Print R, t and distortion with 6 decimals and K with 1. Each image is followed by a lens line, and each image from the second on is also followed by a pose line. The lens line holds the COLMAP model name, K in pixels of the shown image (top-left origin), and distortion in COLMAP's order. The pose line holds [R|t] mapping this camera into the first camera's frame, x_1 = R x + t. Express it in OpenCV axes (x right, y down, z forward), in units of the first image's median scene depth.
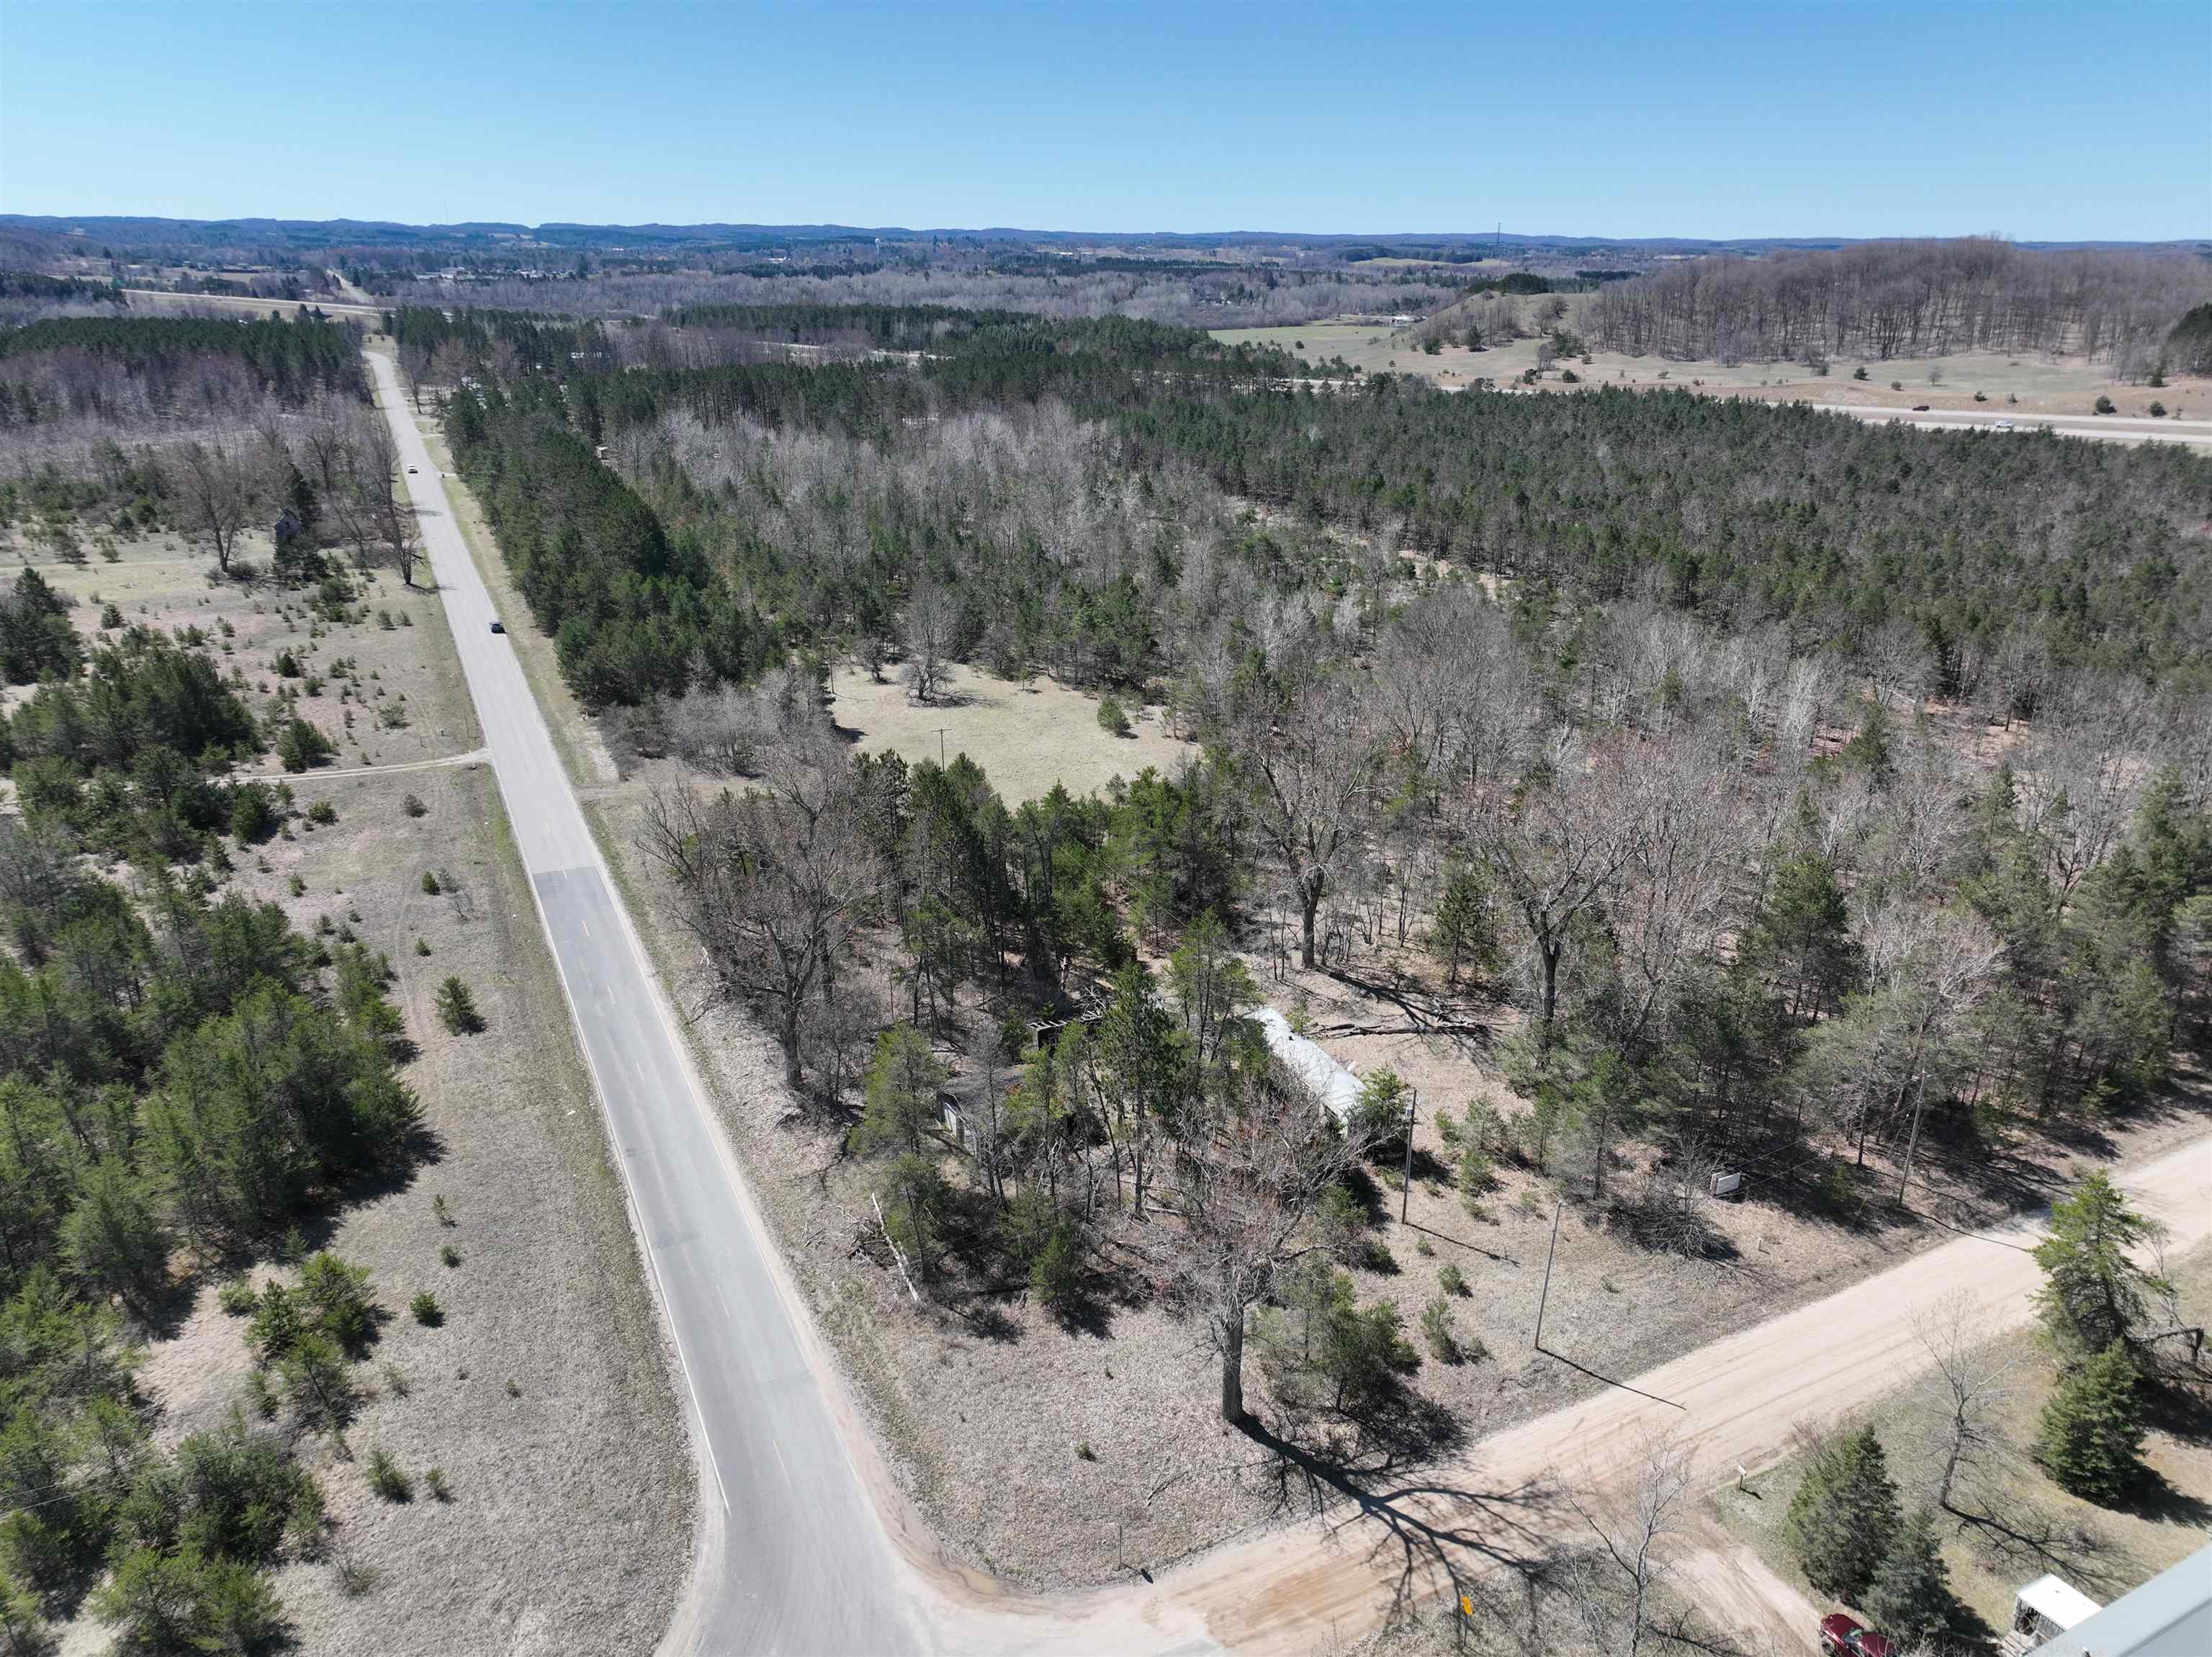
lens RADIAL K [[1568.2, 0, 1129.7], [0, 1568.2, 793.3], [0, 0, 1]] dist [0.004546, 0.004164]
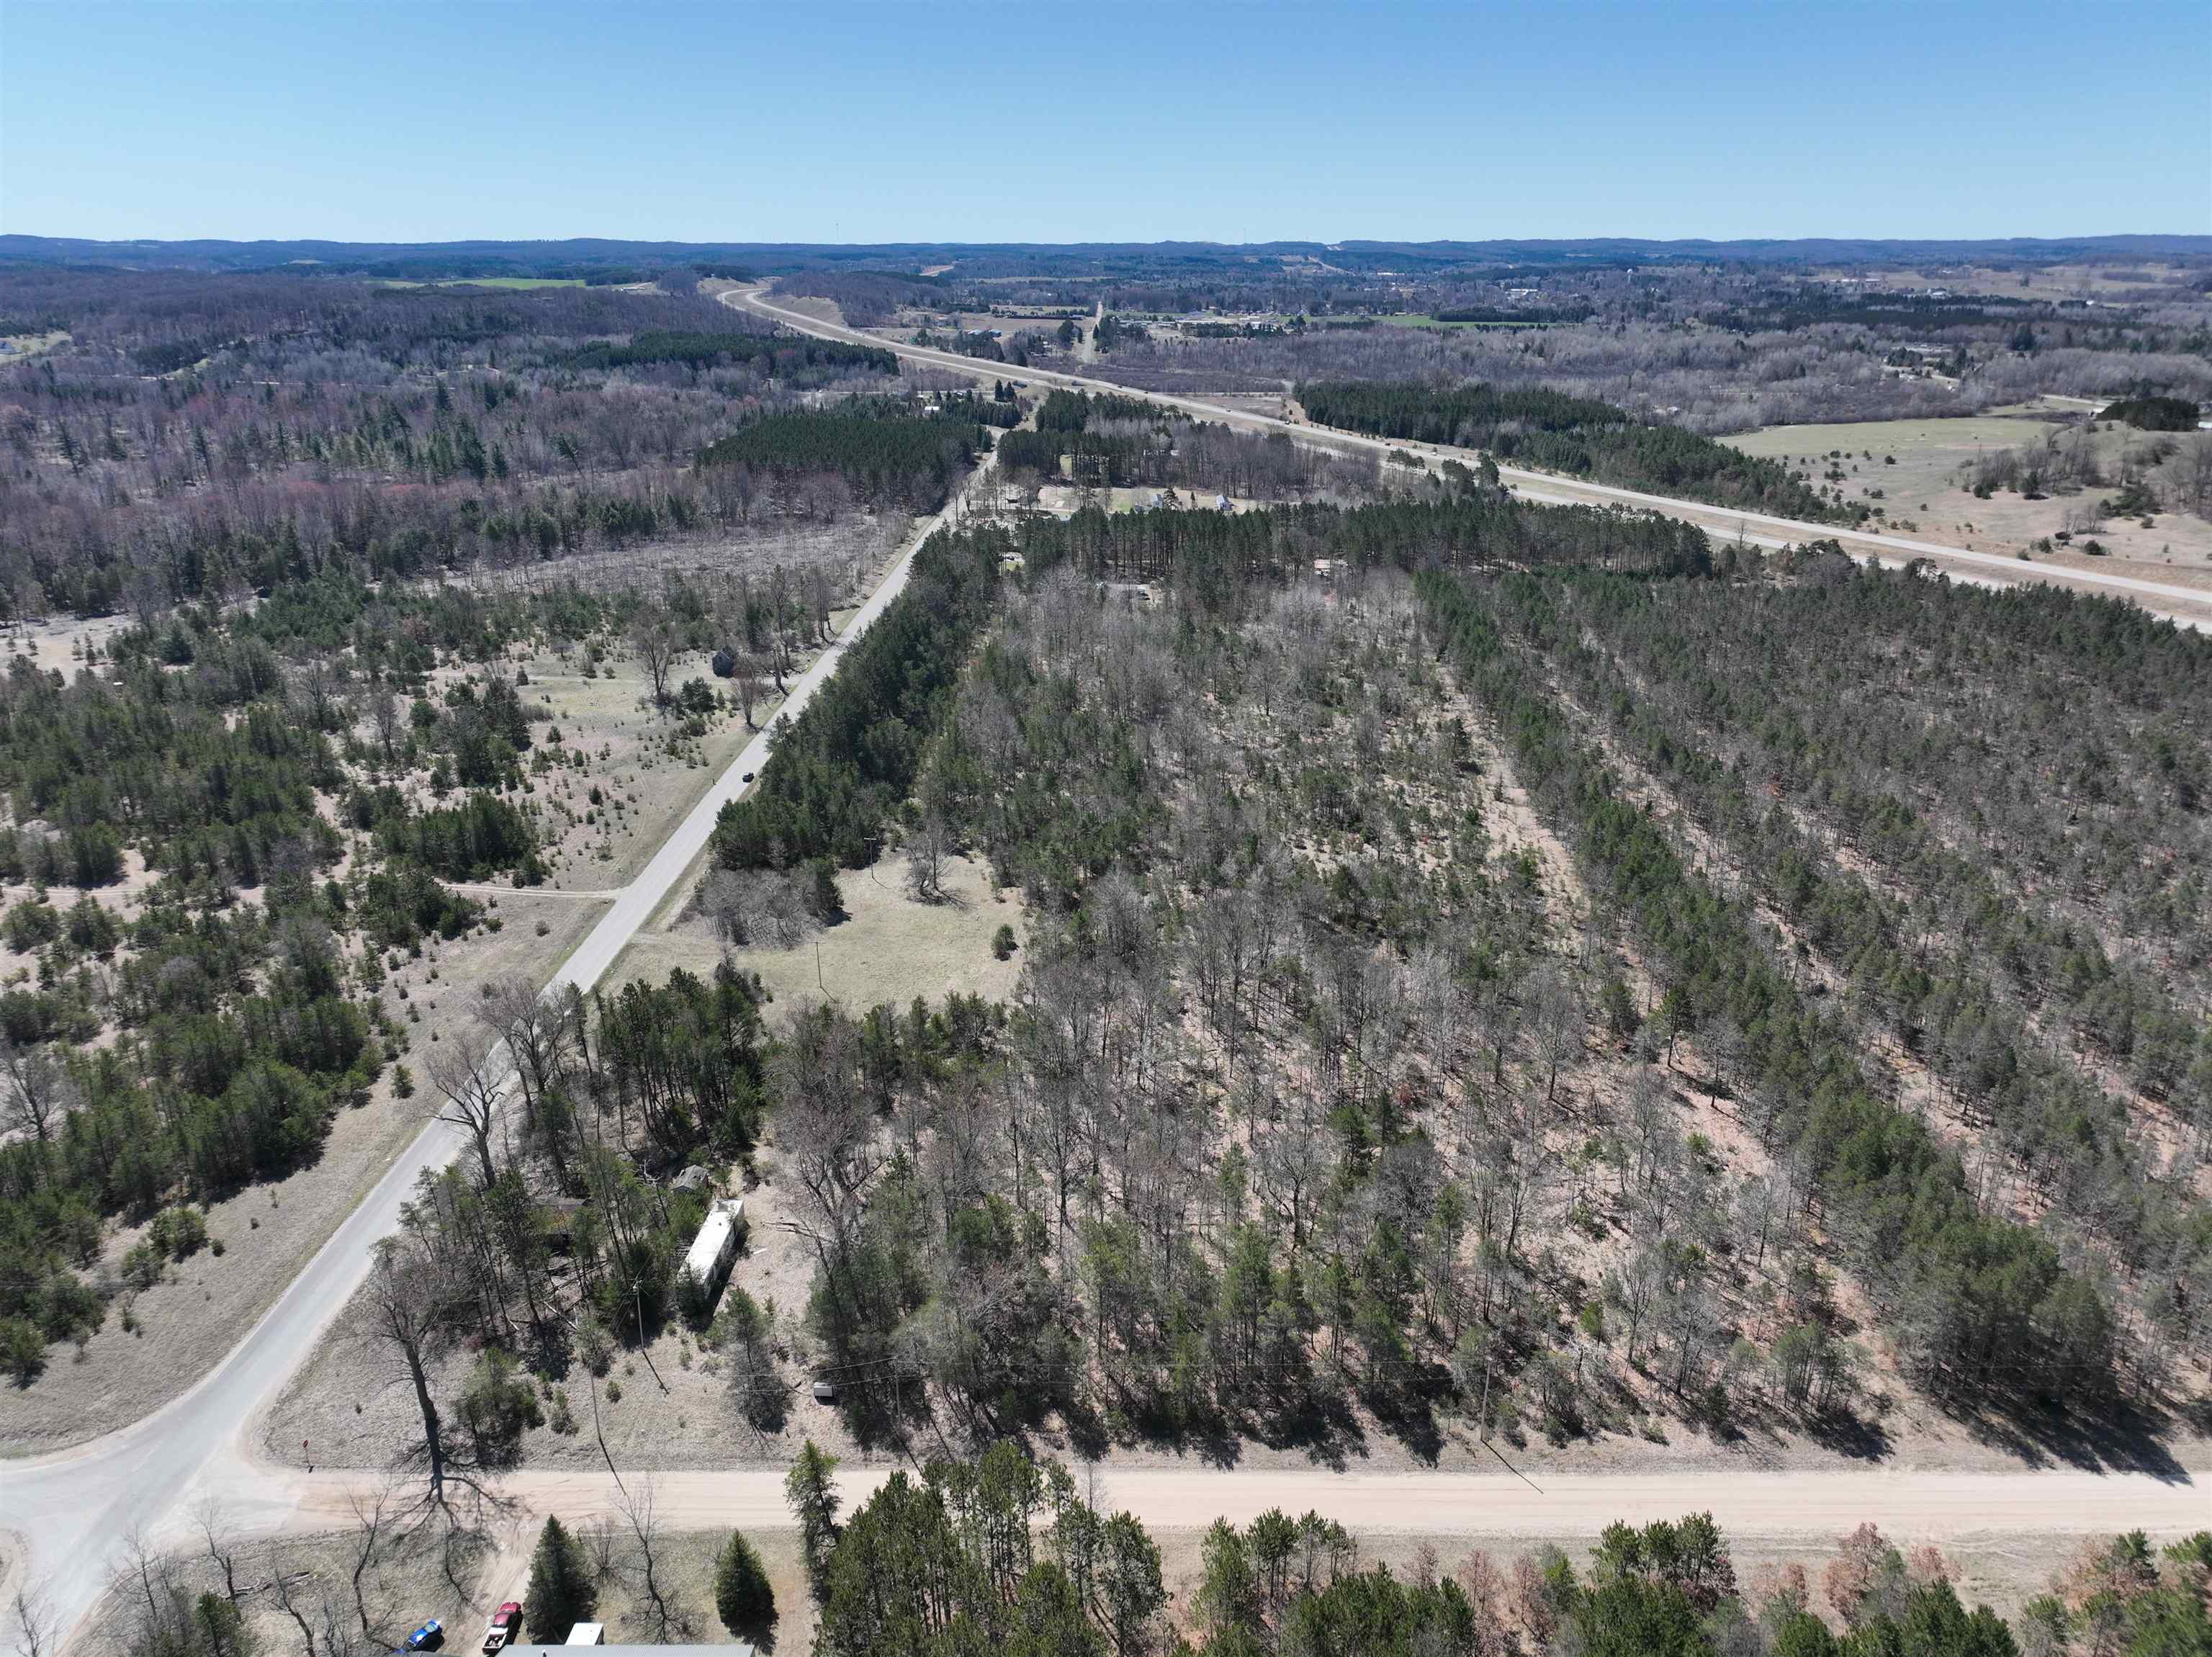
lens RADIAL K [[1569.2, 0, 1106.0], [0, 1569.2, 828.5], [0, 0, 1]] dist [0.006540, -0.002114]
pose [[0.883185, 0.153837, -0.443078, 1.368867], [-0.146448, 0.987899, 0.051085, -0.474637], [0.445575, 0.019770, 0.895026, -0.327920]]
